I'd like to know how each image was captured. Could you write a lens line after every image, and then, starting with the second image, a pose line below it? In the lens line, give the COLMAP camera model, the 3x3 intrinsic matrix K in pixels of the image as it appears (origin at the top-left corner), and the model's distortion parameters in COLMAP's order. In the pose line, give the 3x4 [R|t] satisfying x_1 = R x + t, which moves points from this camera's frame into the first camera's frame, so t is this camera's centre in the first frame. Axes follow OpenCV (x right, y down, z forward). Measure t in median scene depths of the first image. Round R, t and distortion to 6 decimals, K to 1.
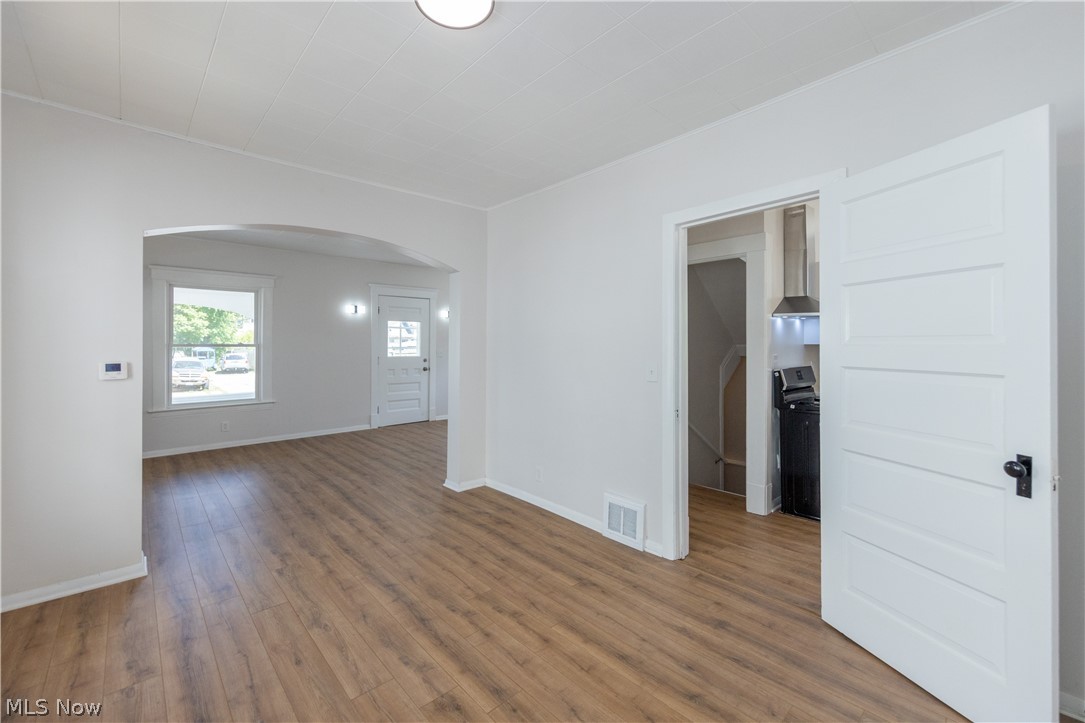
lens RADIAL K [[446.7, 0, 528.9], [0, 446.7, 341.4], [0, 0, 1]] dist [0.000741, 0.000220]
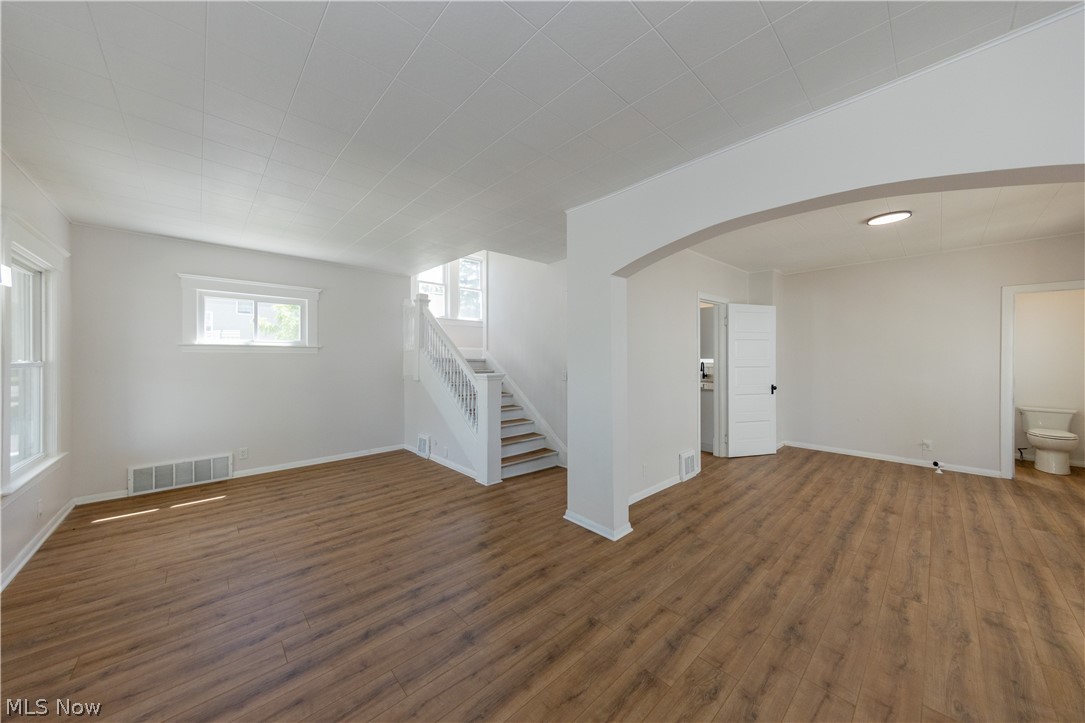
lens RADIAL K [[371.7, 0, 537.7], [0, 371.7, 353.8], [0, 0, 1]] dist [0.009749, -0.000474]
pose [[-0.019713, 0.008442, 0.999770, -1.501972], [-0.002163, 0.999962, -0.008487, -0.005297], [-0.999803, -0.002330, -0.019694, 2.030854]]
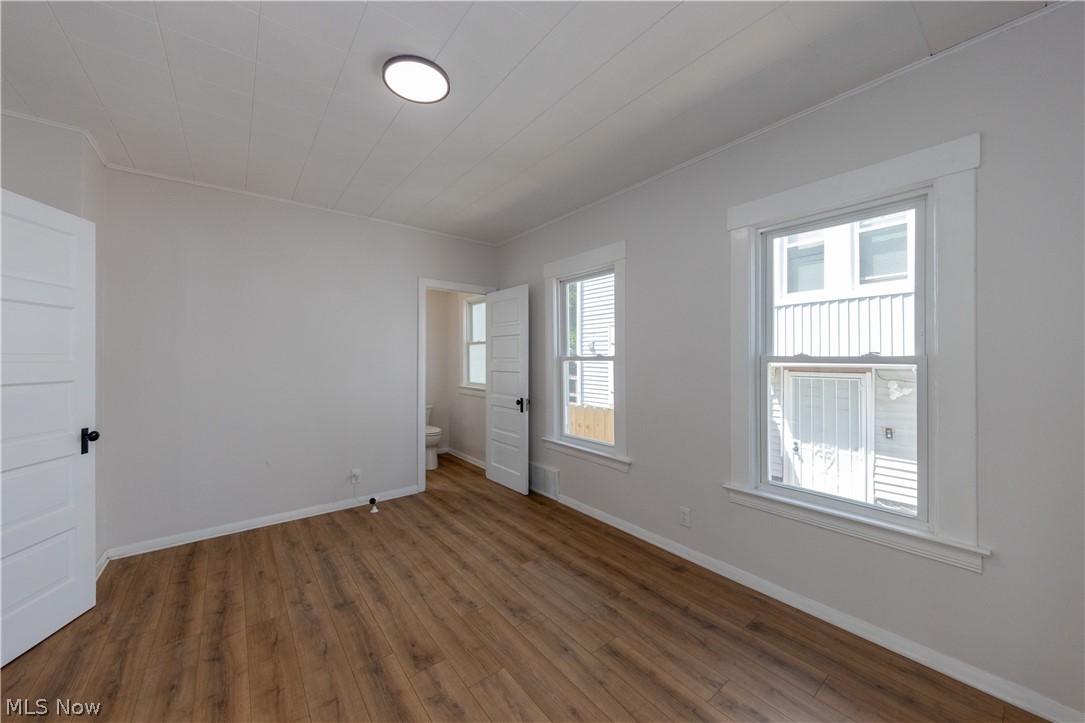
lens RADIAL K [[392.1, 0, 548.3], [0, 392.1, 356.8], [0, 0, 1]] dist [0.003347, 0.000260]
pose [[-0.998444, 0.004980, 0.055544, -0.404587], [0.004627, 0.999968, -0.006477, 0.006142], [-0.055574, -0.006210, -0.998435, 1.420600]]
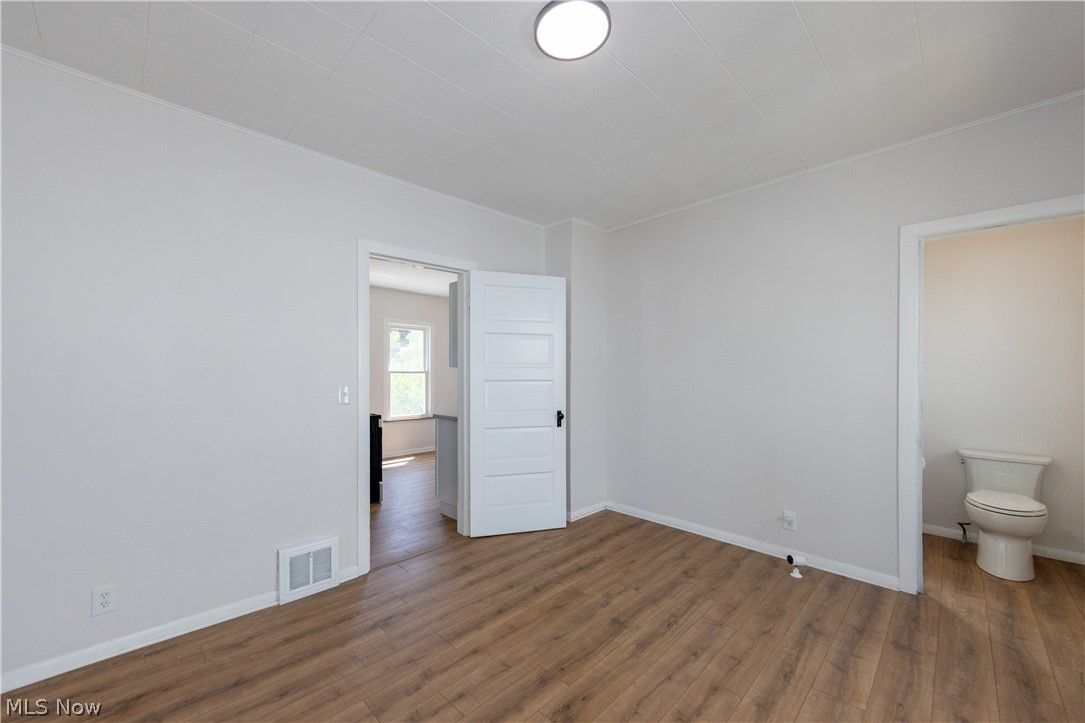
lens RADIAL K [[424.2, 0, 515.2], [0, 424.2, 374.8], [0, 0, 1]] dist [0.008669, -0.001169]
pose [[-0.024612, -0.000715, 0.999697, -0.798067], [-0.003422, 0.999994, 0.000631, 0.028823], [-0.999691, -0.003406, -0.024615, 0.794277]]
